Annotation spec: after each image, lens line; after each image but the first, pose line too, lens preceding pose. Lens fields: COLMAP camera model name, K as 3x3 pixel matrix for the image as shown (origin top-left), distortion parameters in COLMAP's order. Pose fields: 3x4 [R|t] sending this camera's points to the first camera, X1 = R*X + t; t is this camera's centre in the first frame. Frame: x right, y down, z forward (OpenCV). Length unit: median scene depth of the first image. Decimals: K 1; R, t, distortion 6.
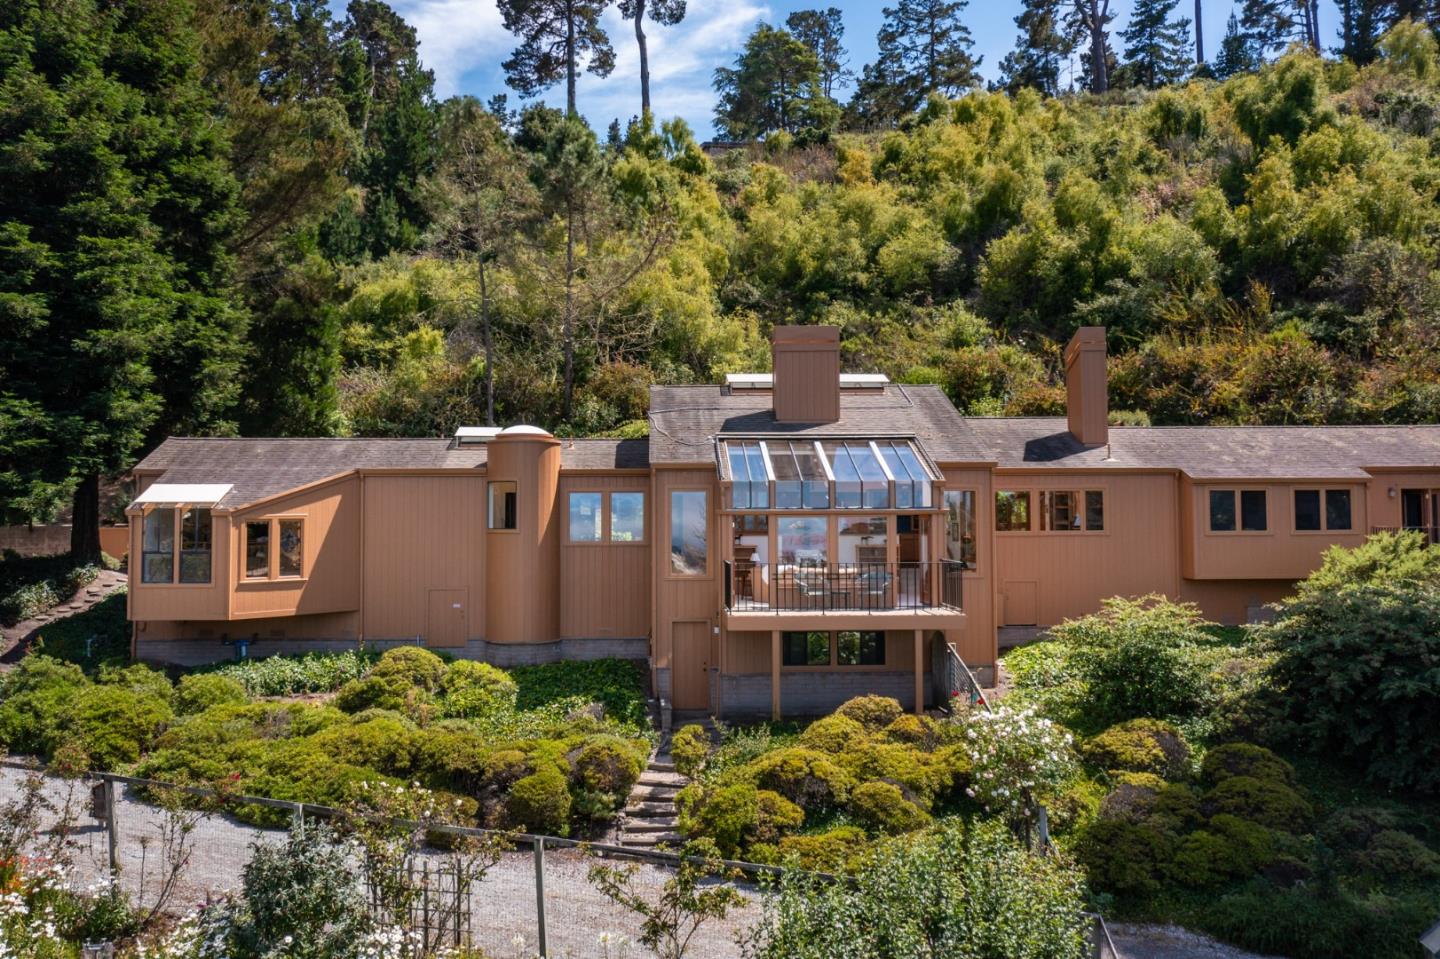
lens RADIAL K [[1125.4, 0, 681.6], [0, 1125.4, 479.1], [0, 0, 1]] dist [-0.012323, -0.000569]
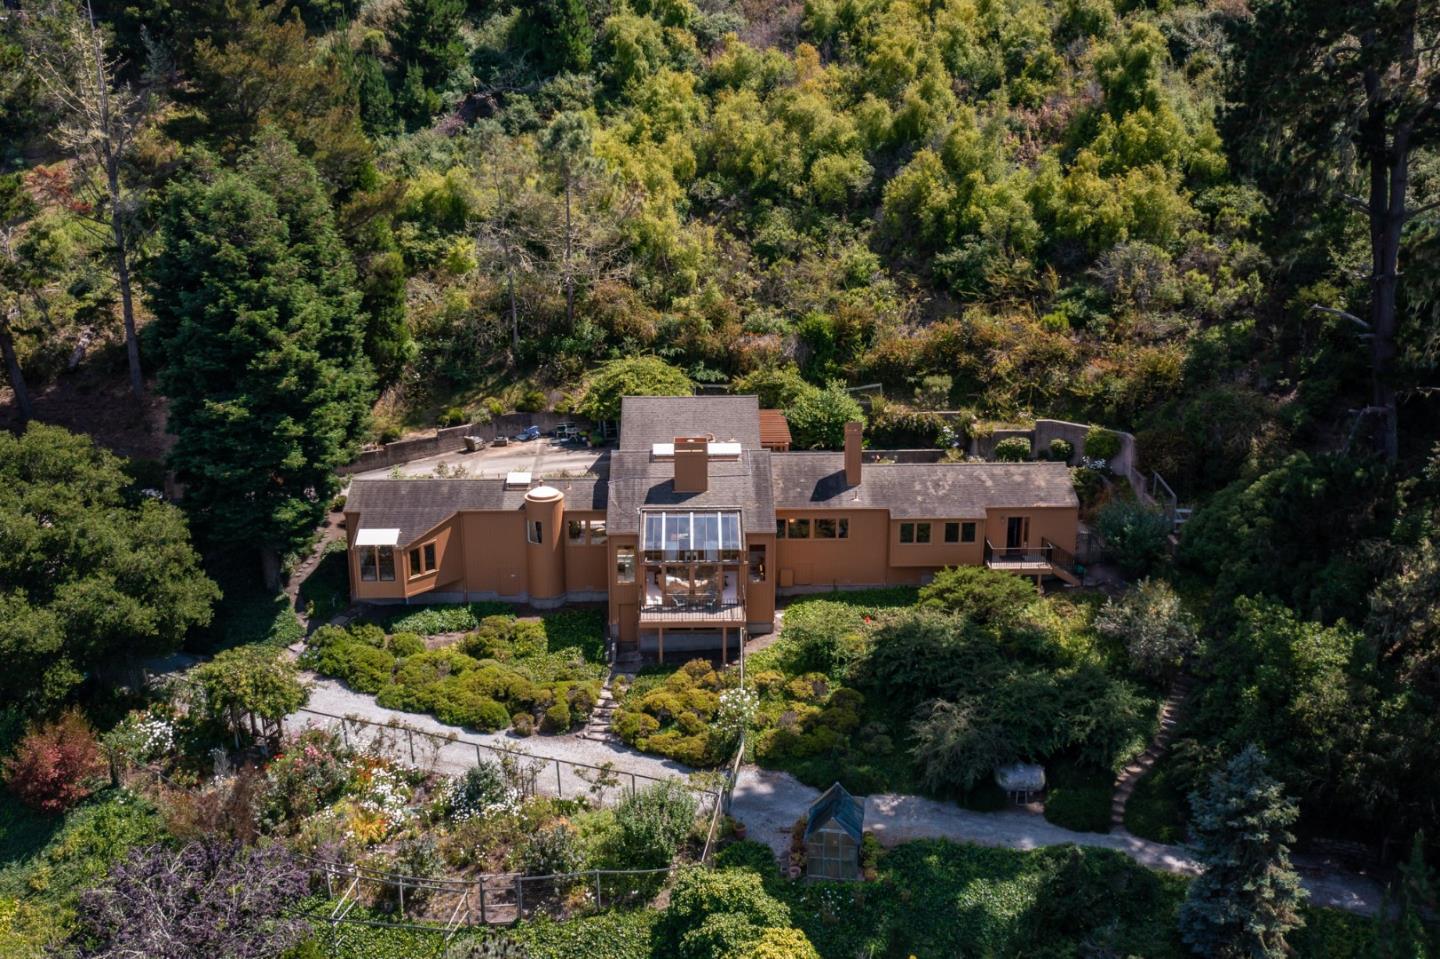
lens RADIAL K [[1125.4, 0, 681.6], [0, 1125.4, 479.1], [0, 0, 1]] dist [-0.012323, -0.000569]
pose [[0.999890, 0.003125, -0.014485, 0.128706], [0.001421, 0.952781, 0.303656, -0.677937], [0.014750, -0.303643, 0.952672, -0.856905]]
